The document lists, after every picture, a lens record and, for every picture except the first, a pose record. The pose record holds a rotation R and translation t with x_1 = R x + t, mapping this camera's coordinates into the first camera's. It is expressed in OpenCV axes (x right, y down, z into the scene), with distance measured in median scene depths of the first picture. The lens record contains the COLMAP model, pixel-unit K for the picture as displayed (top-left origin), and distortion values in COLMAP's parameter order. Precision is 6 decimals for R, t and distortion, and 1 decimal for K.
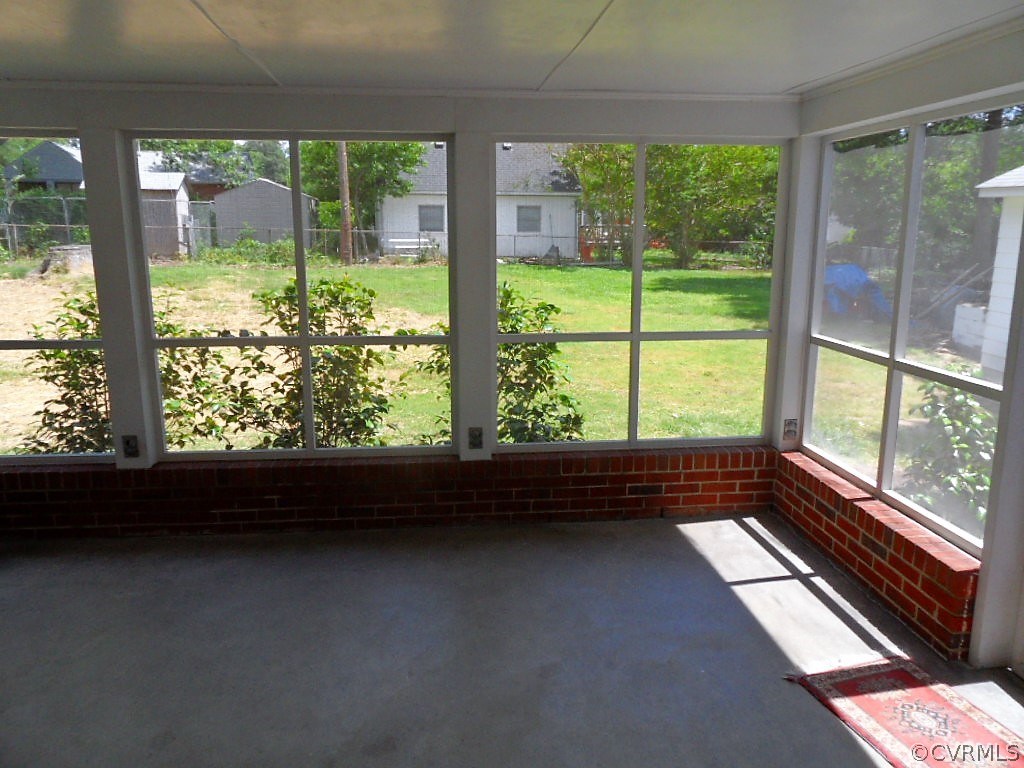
lens RADIAL K [[748.0, 0, 510.5], [0, 748.0, 384.9], [0, 0, 1]] dist [-0.034188, 0.021840]
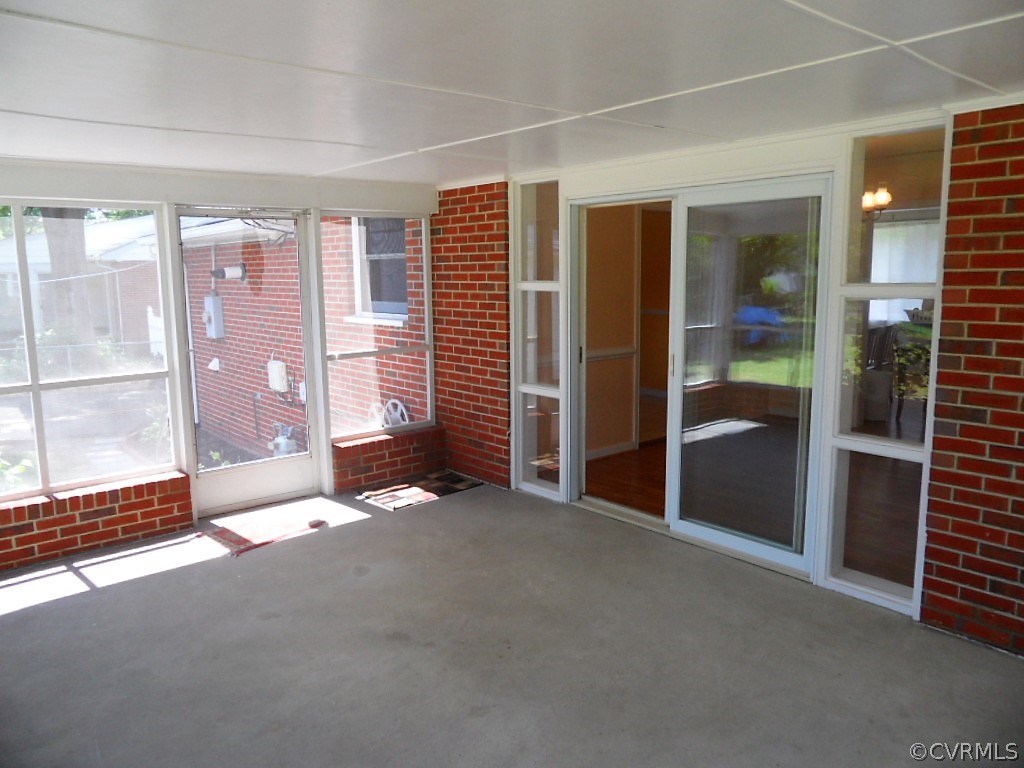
lens RADIAL K [[748.0, 0, 509.5], [0, 748.0, 381.5], [0, 0, 1]] dist [-0.034188, 0.021840]
pose [[-0.570830, -0.116849, 0.812711, -1.063863], [0.186190, 0.945614, 0.266733, -0.243655], [-0.799679, 0.303578, -0.518029, 1.077675]]
